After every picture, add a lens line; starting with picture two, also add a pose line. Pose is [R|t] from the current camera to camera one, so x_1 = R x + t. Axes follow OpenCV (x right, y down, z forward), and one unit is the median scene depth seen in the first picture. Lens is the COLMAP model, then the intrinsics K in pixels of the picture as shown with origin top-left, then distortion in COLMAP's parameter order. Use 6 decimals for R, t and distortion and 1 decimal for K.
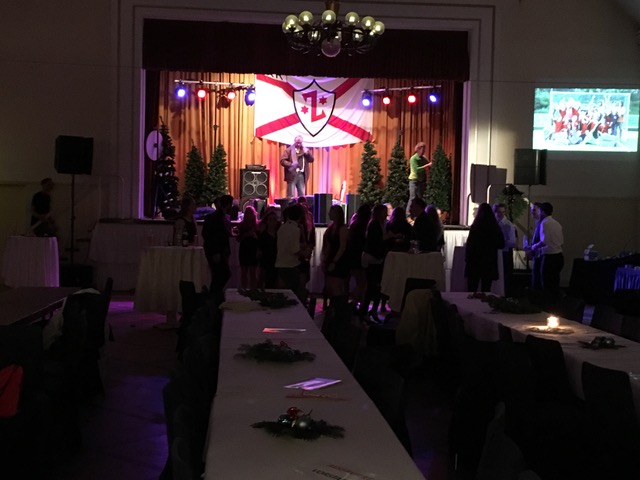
lens RADIAL K [[907.8, 0, 322.2], [0, 907.8, 236.5], [0, 0, 1]] dist [0.090734, 0.000000]
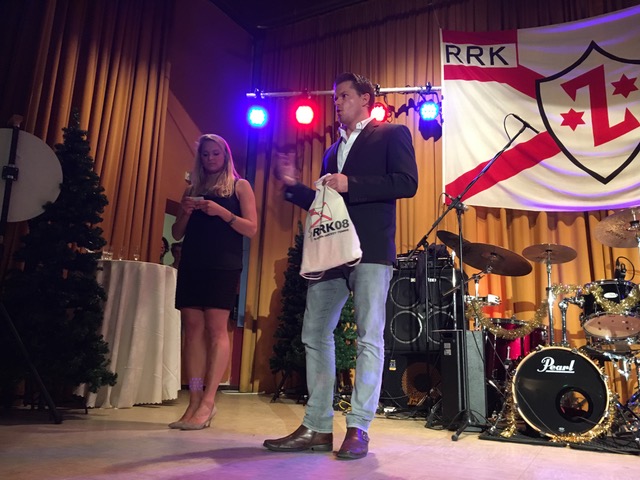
lens RADIAL K [[544.7, 0, 318.3], [0, 544.7, 241.7], [0, 0, 1]] dist [0.072277, -0.098616]
pose [[0.846775, -0.111172, -0.520205, 0.005116], [-0.034108, 0.964559, -0.261655, -0.026174], [0.530857, 0.239306, 0.812972, 0.769865]]
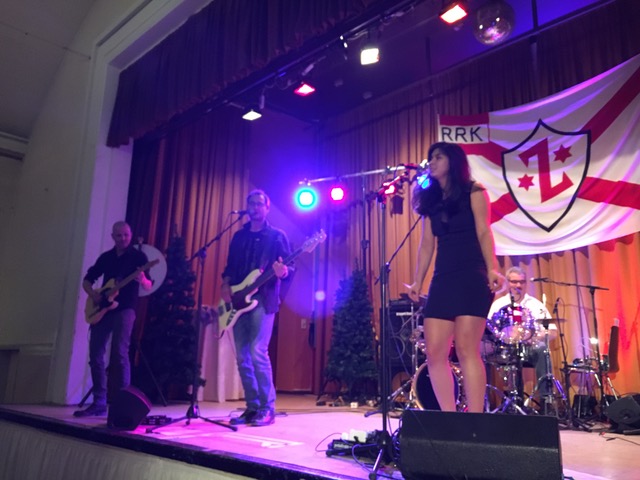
lens RADIAL K [[544.7, 0, 321.8], [0, 544.7, 240.7], [0, 0, 1]] dist [0.072277, -0.098616]
pose [[0.640870, -0.184143, -0.745237, 0.125845], [-0.039826, 0.961520, -0.271834, -0.023826], [0.766616, 0.203890, 0.608875, 0.742229]]
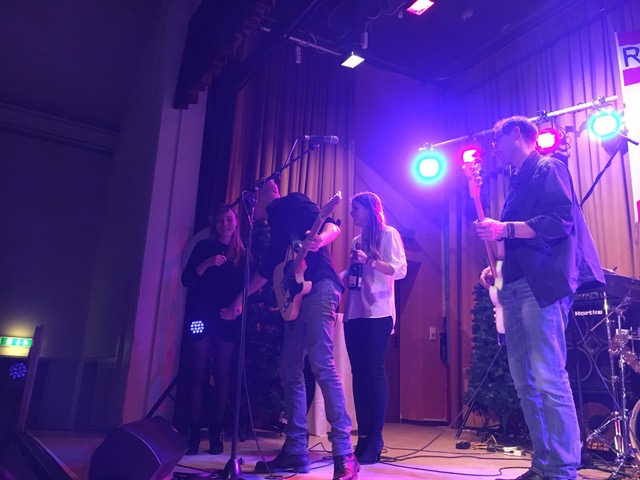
lens RADIAL K [[544.7, 0, 321.0], [0, 544.7, 241.1], [0, 0, 1]] dist [0.072277, -0.098616]
pose [[0.446883, -0.232685, -0.863802, 0.060527], [-0.068034, 0.953945, -0.292164, -0.028605], [0.892002, 0.189331, 0.410471, 0.793882]]
